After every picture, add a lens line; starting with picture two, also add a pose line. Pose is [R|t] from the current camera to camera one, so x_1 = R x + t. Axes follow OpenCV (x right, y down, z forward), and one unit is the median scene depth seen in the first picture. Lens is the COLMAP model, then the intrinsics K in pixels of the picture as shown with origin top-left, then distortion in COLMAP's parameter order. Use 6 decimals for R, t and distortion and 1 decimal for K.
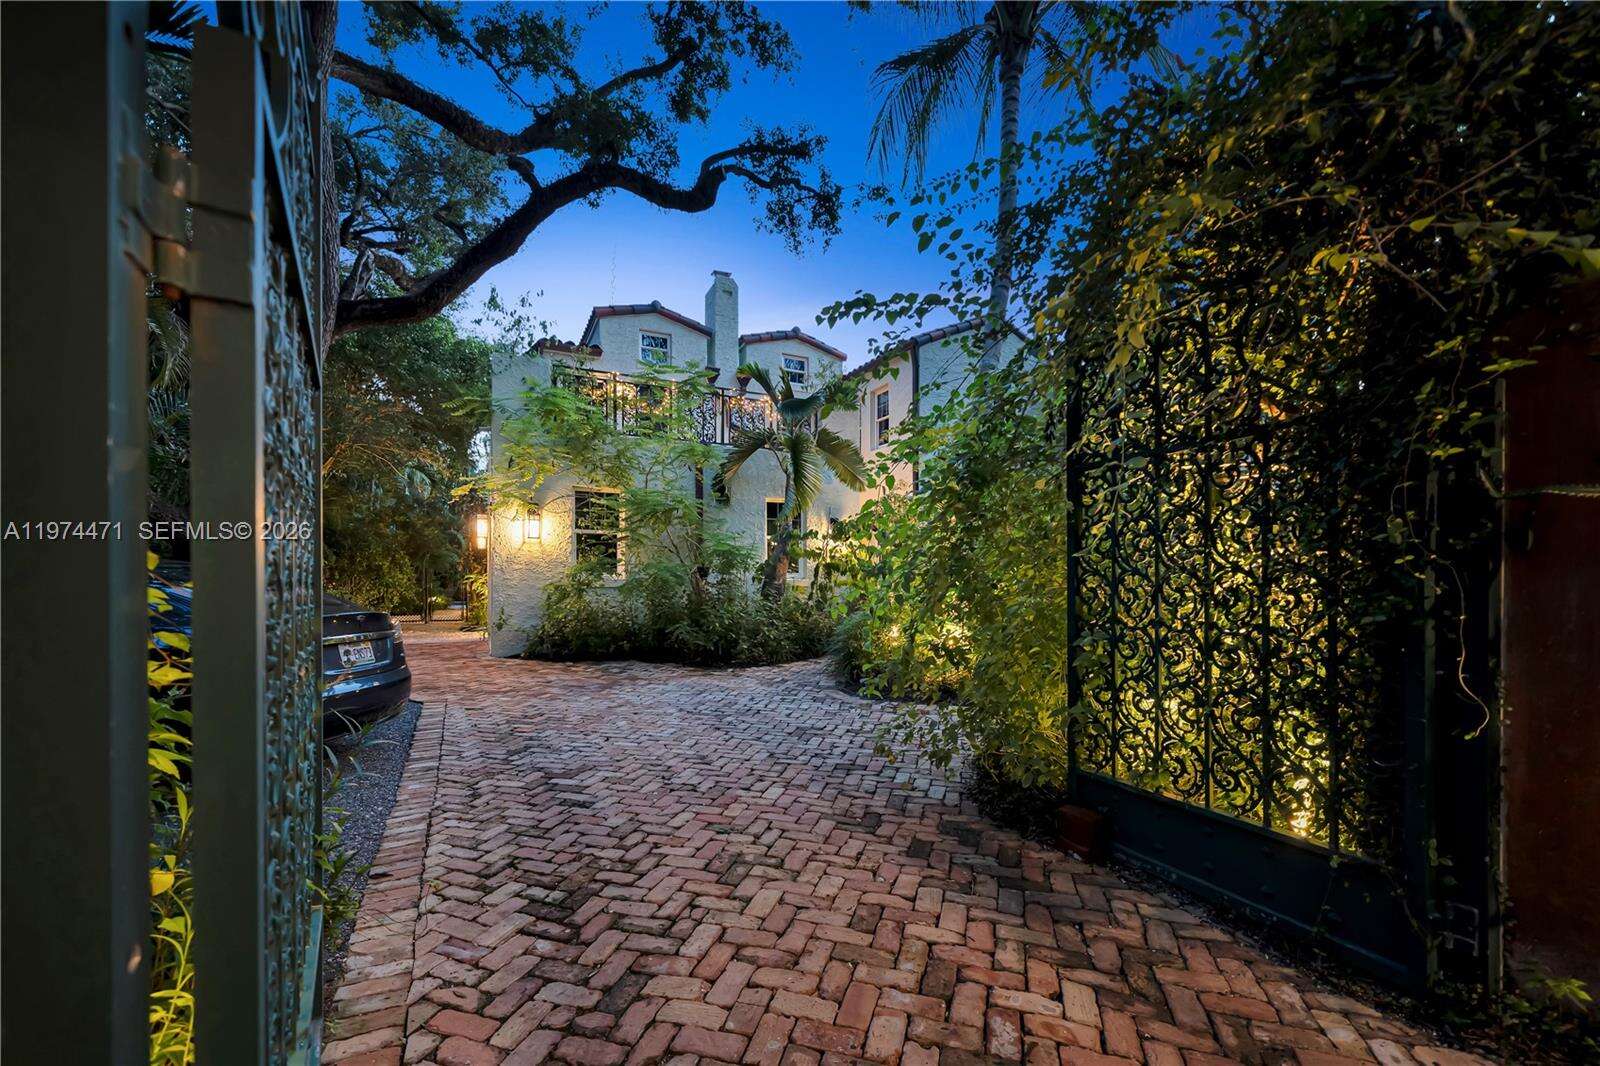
lens RADIAL K [[644.5, 0, 799.1], [0, 644.5, 578.2], [0, 0, 1]] dist [0.014933, 0.000060]
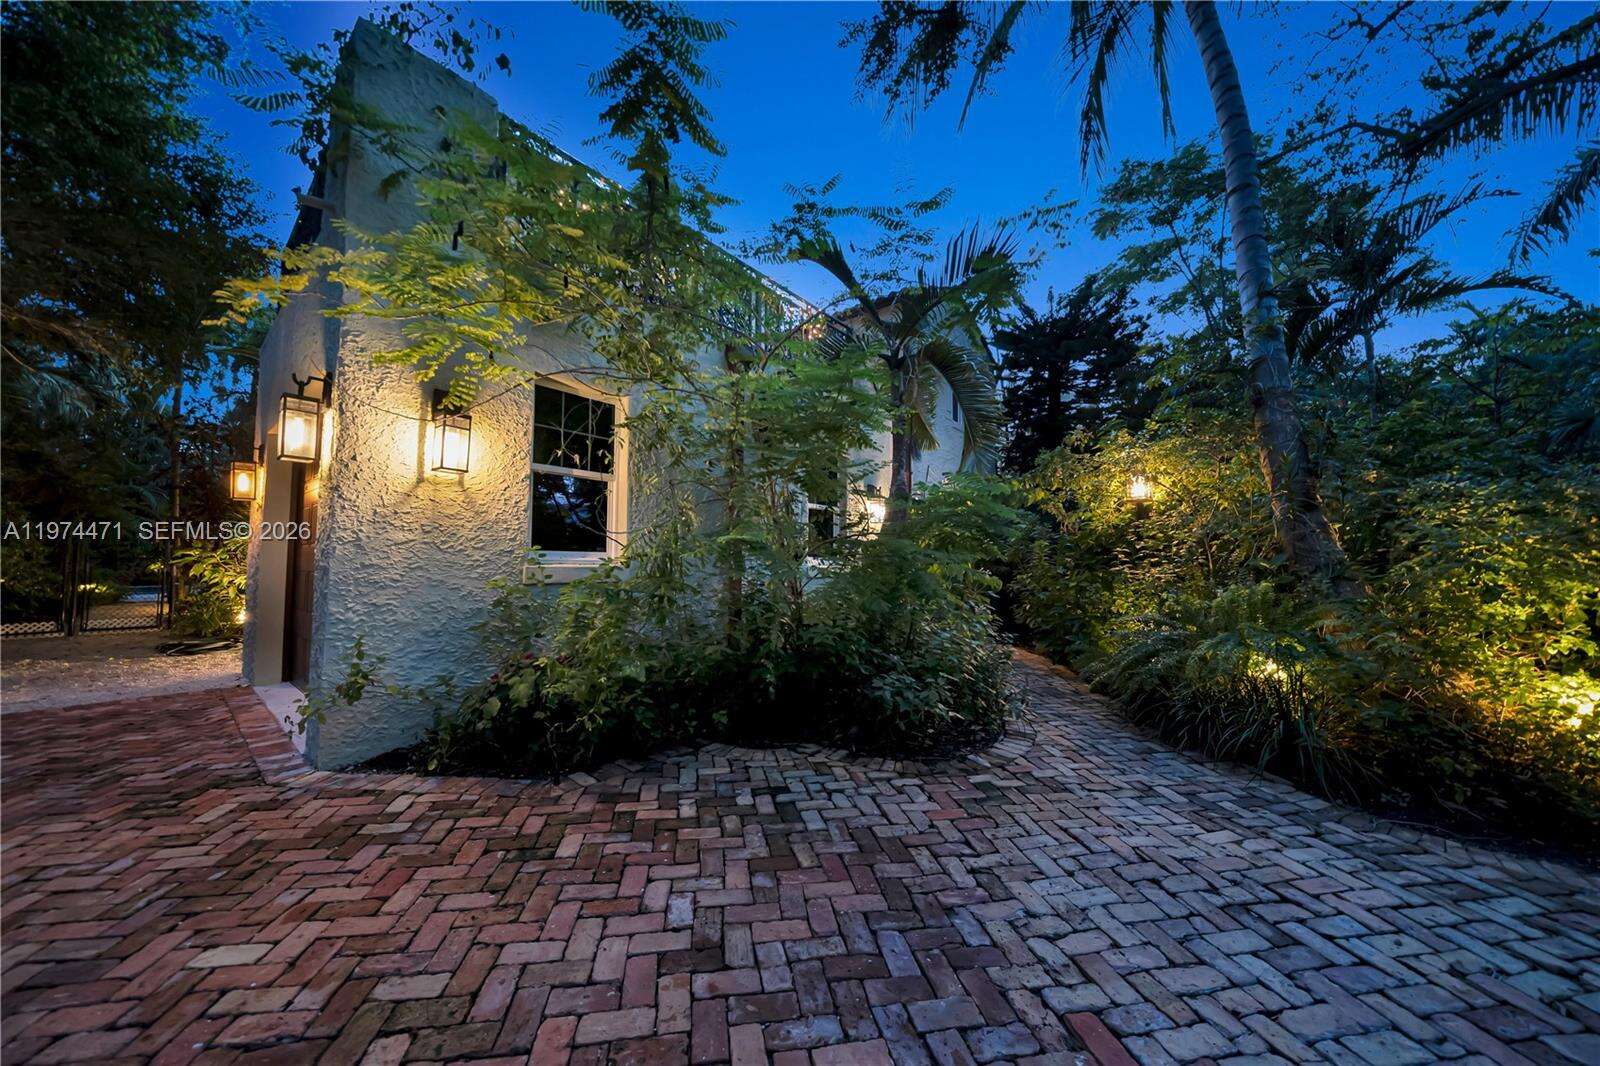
lens RADIAL K [[530.3, 0, 795.9], [0, 530.3, 538.3], [0, 0, 1]] dist [-0.005255, 0.000615]
pose [[0.913633, 0.027296, 0.405623, -0.317130], [-0.011939, 0.999115, -0.040343, -0.005628], [-0.406365, 0.032016, 0.913150, 0.546853]]
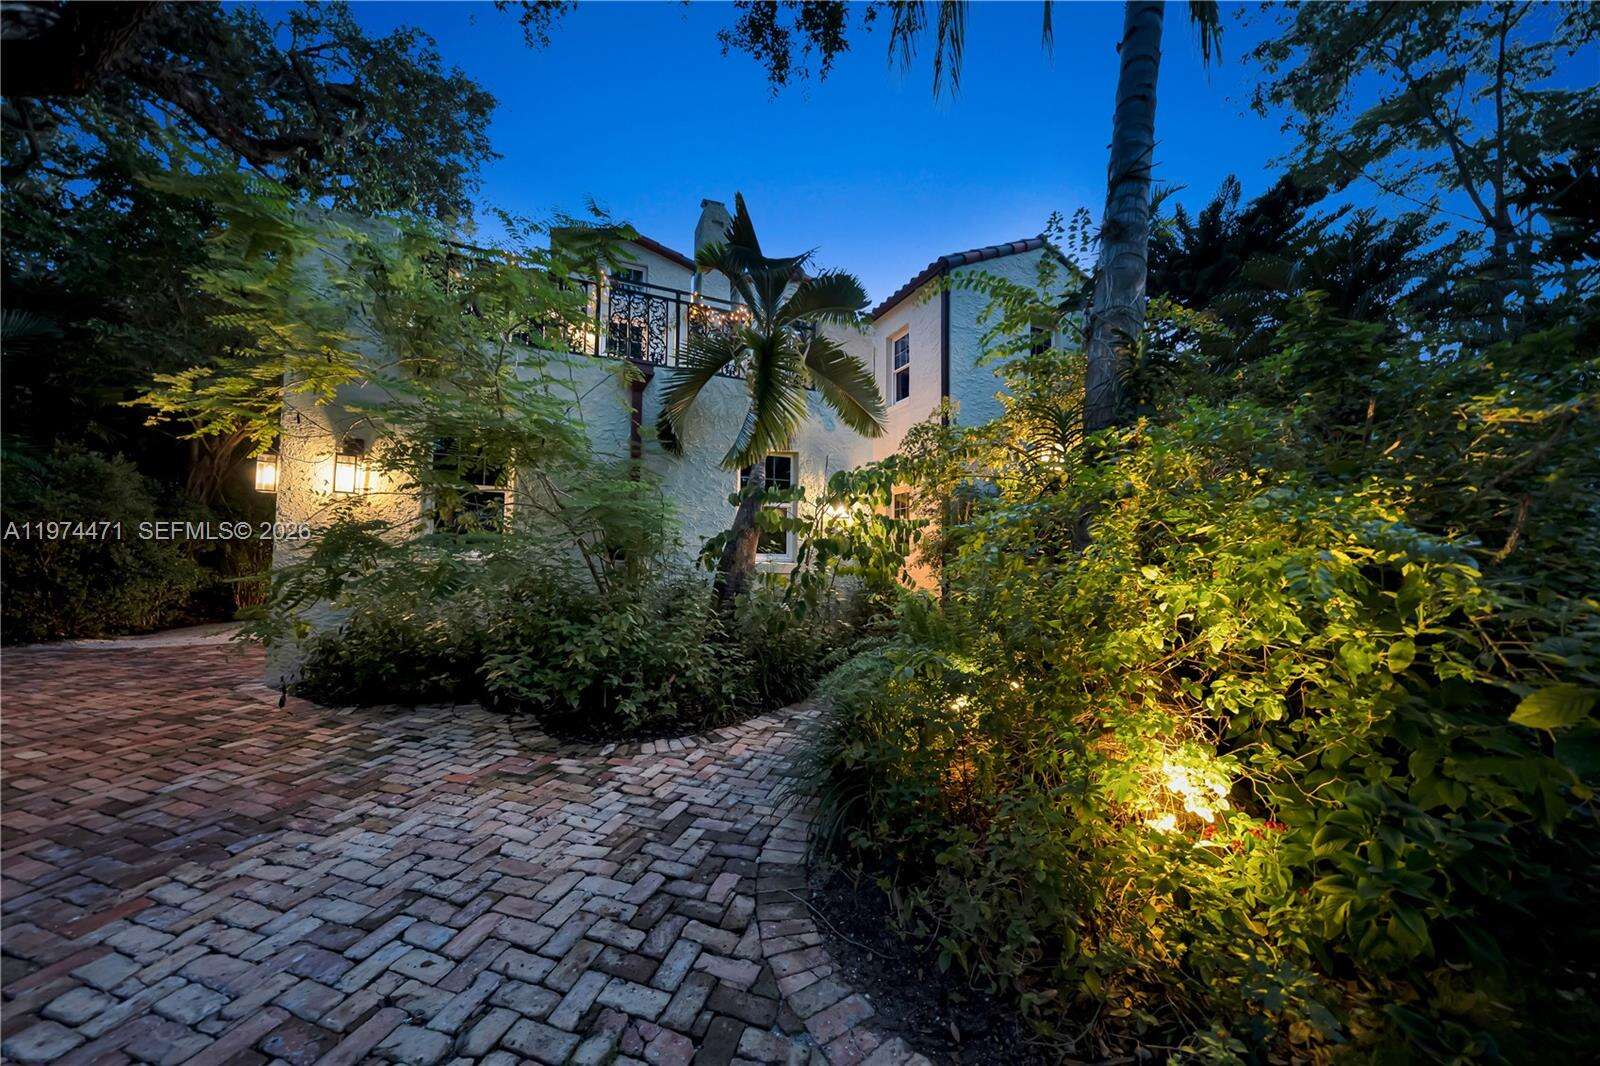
lens RADIAL K [[530.3, 0, 801.7], [0, 530.3, 537.5], [0, 0, 1]] dist [-0.005255, 0.000615]
pose [[0.999255, 0.012584, -0.036472, 0.043111], [-0.013887, 0.999266, -0.035689, -0.006679], [0.035996, 0.036169, 0.998697, 0.471463]]
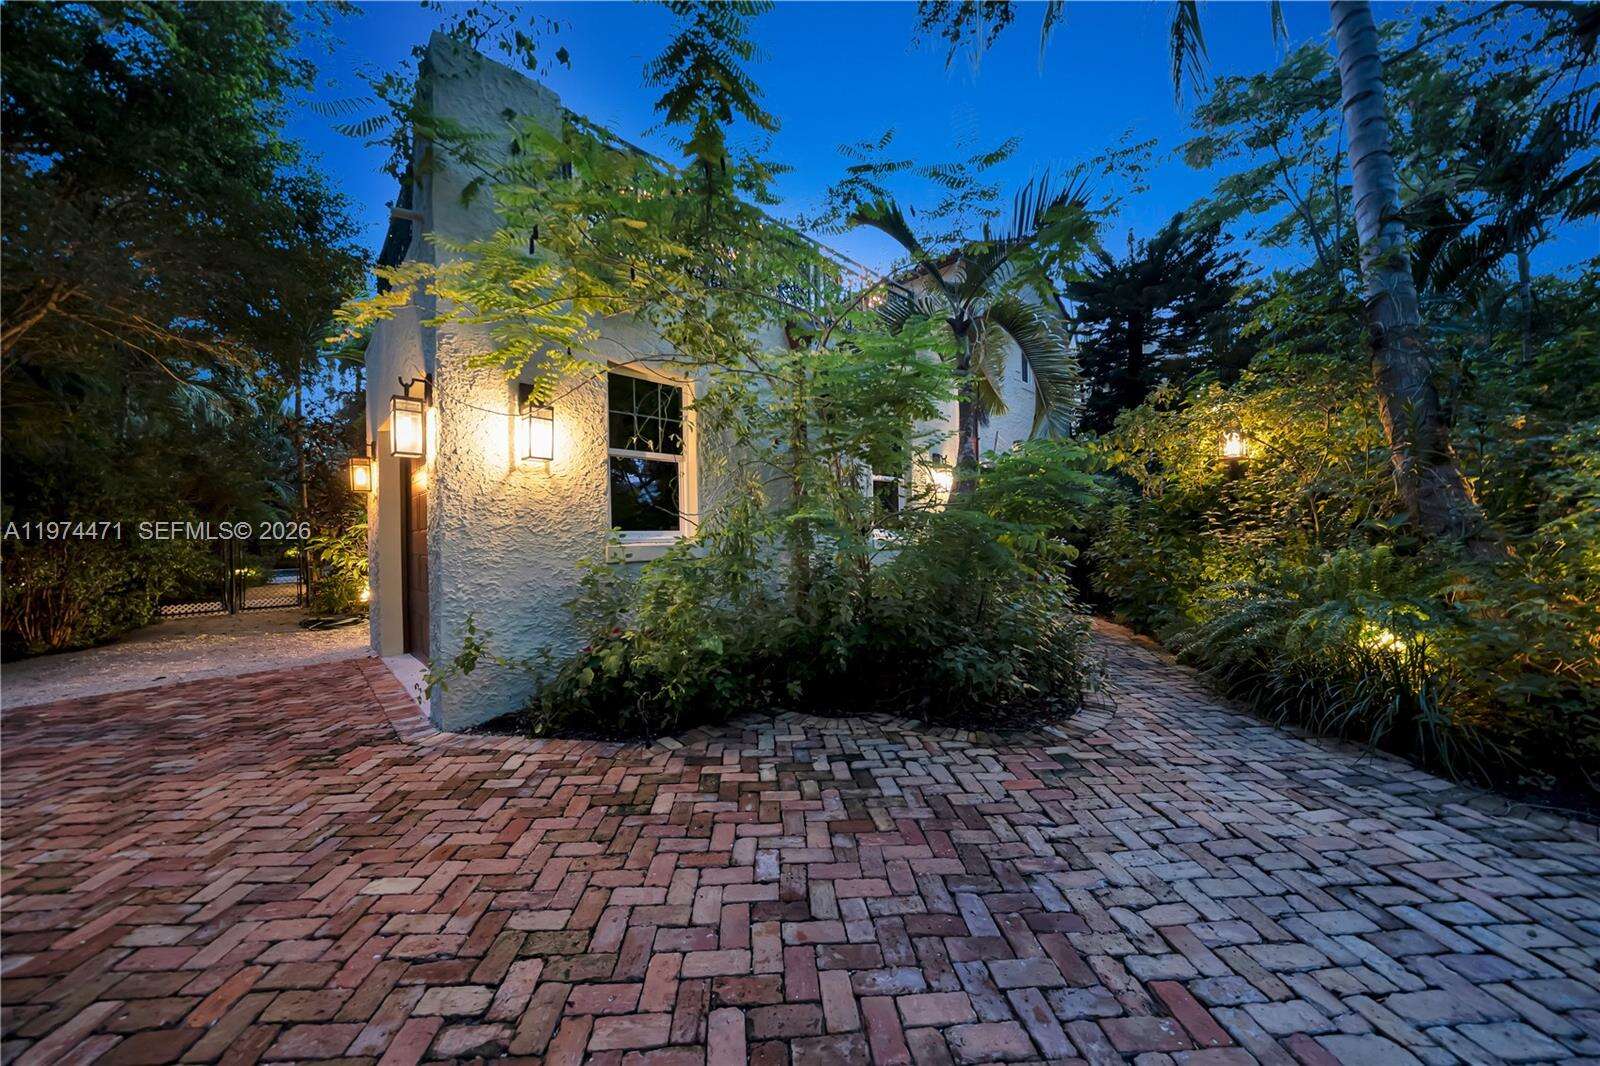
lens RADIAL K [[530.3, 0, 798.6], [0, 530.3, 534.4], [0, 0, 1]] dist [-0.005255, 0.000615]
pose [[0.953666, -0.016237, 0.300430, -0.321859], [0.014773, 0.999865, 0.007145, -0.008280], [-0.300506, -0.002376, 0.953777, 0.543278]]
